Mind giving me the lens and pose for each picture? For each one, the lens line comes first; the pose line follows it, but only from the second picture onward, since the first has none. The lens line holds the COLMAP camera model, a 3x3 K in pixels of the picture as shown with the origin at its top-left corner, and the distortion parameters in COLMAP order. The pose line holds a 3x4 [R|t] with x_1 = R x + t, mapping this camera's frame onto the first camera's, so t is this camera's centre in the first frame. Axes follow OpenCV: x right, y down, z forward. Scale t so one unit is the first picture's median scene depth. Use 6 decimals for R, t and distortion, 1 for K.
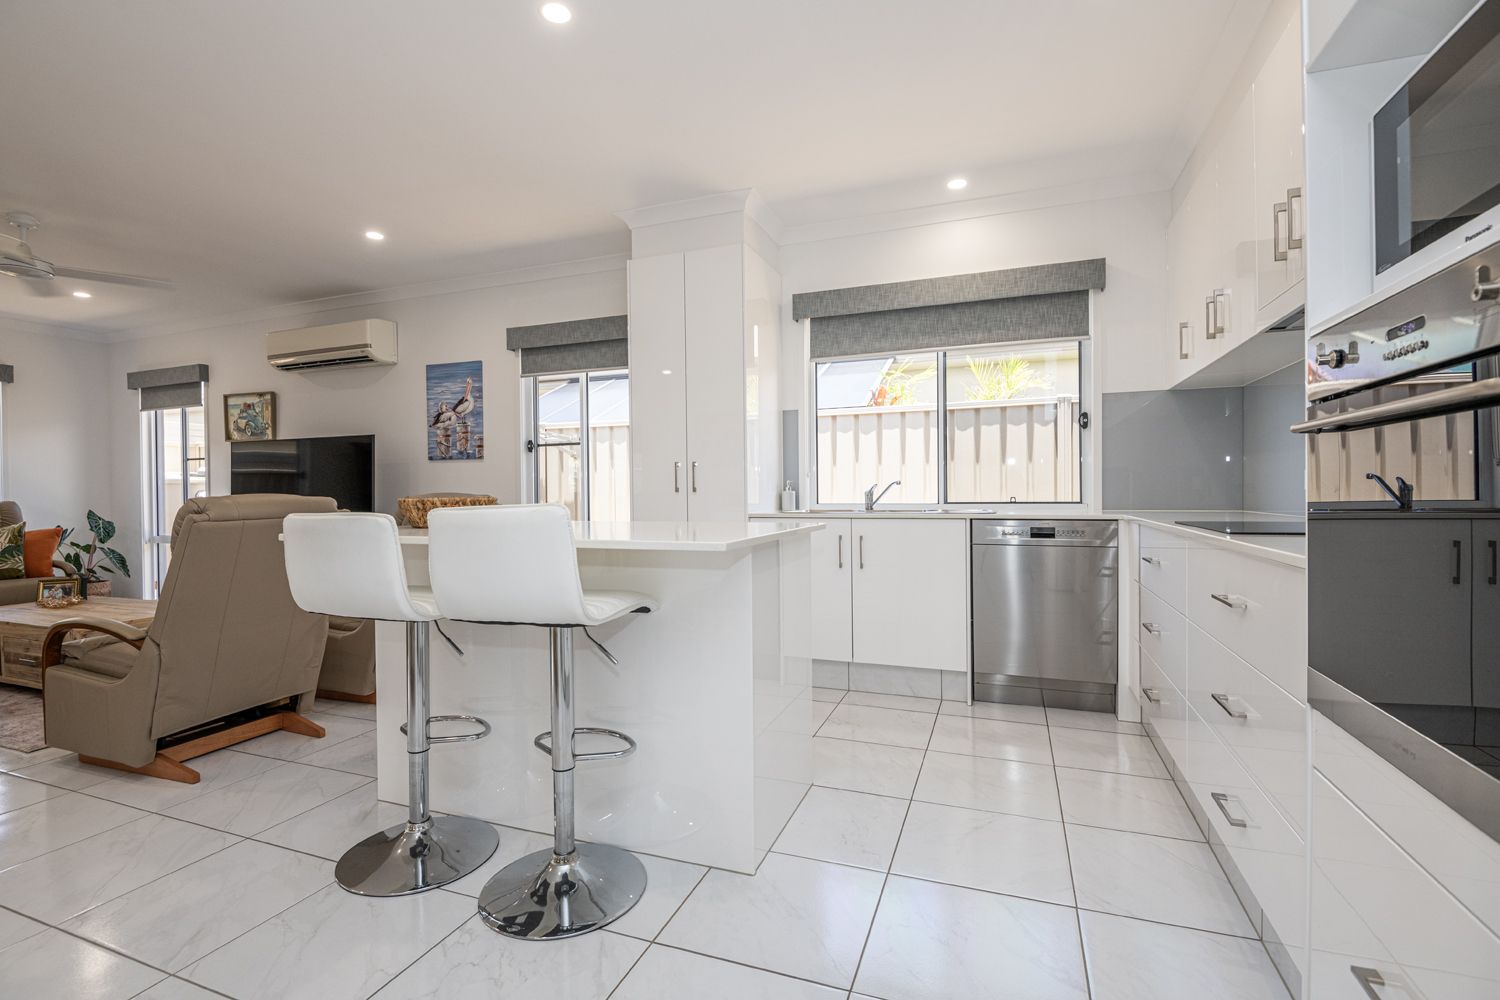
lens RADIAL K [[681.6, 0, 750.0], [0, 681.6, 500.0], [0, 0, 1]] dist [0.000004, -0.000073]
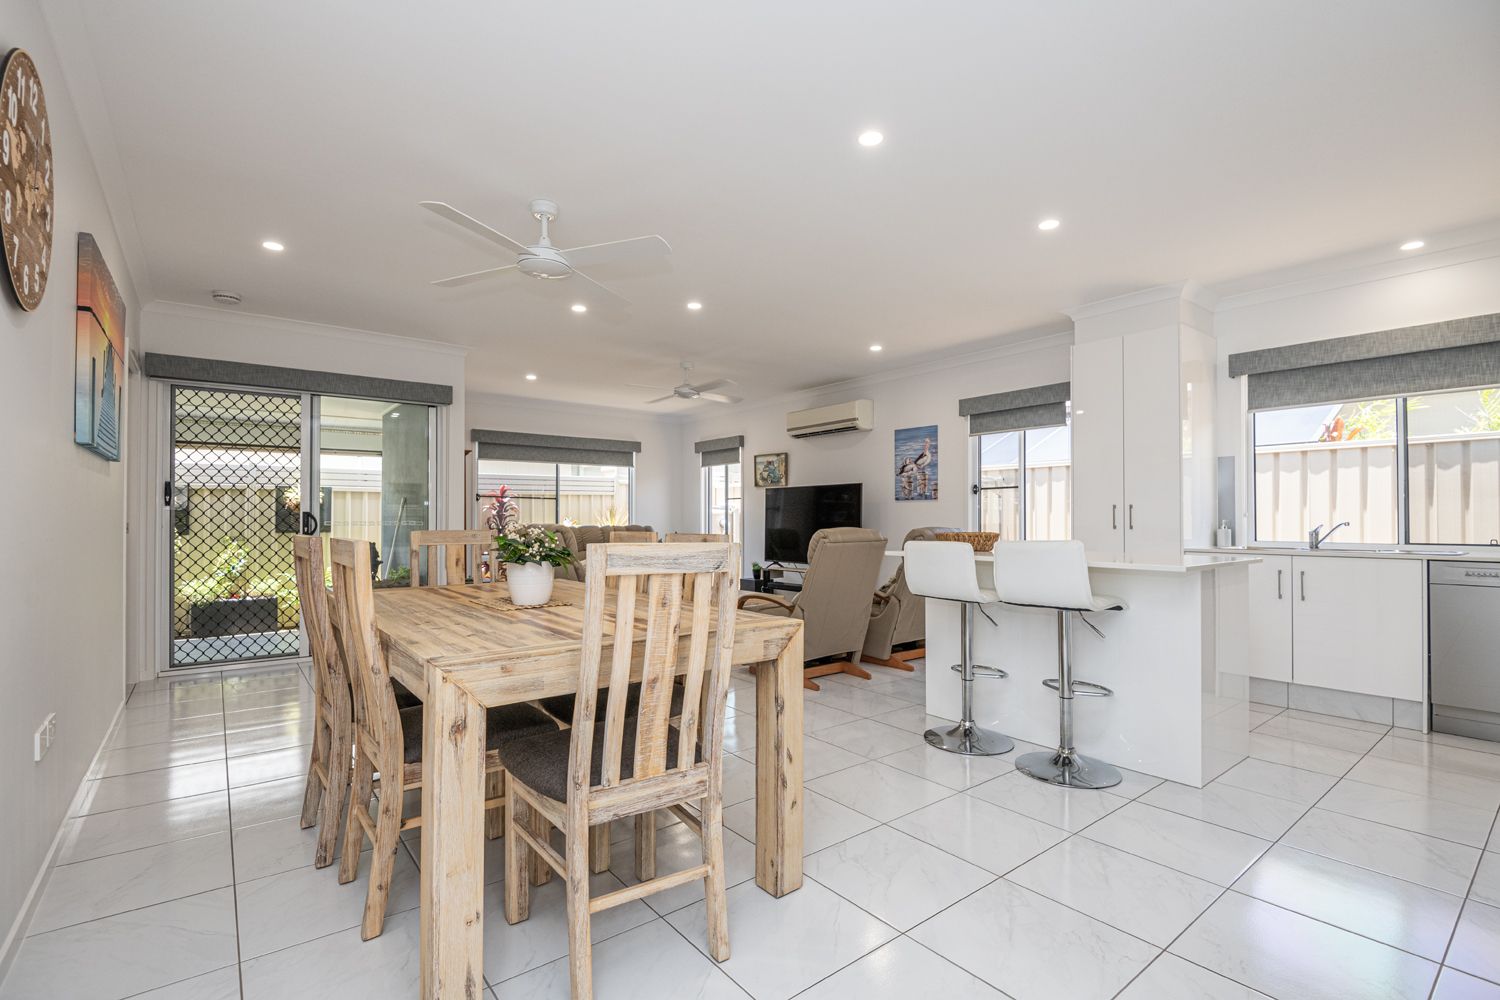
lens RADIAL K [[682.7, 0, 748.0], [0, 682.7, 509.5], [0, 0, 1]] dist [0.022865, -0.025088]
pose [[0.857890, 0.003679, -0.513820, -0.030205], [-0.017646, 0.999595, -0.022306, -0.005711], [0.513530, 0.028203, 0.857608, -0.322827]]
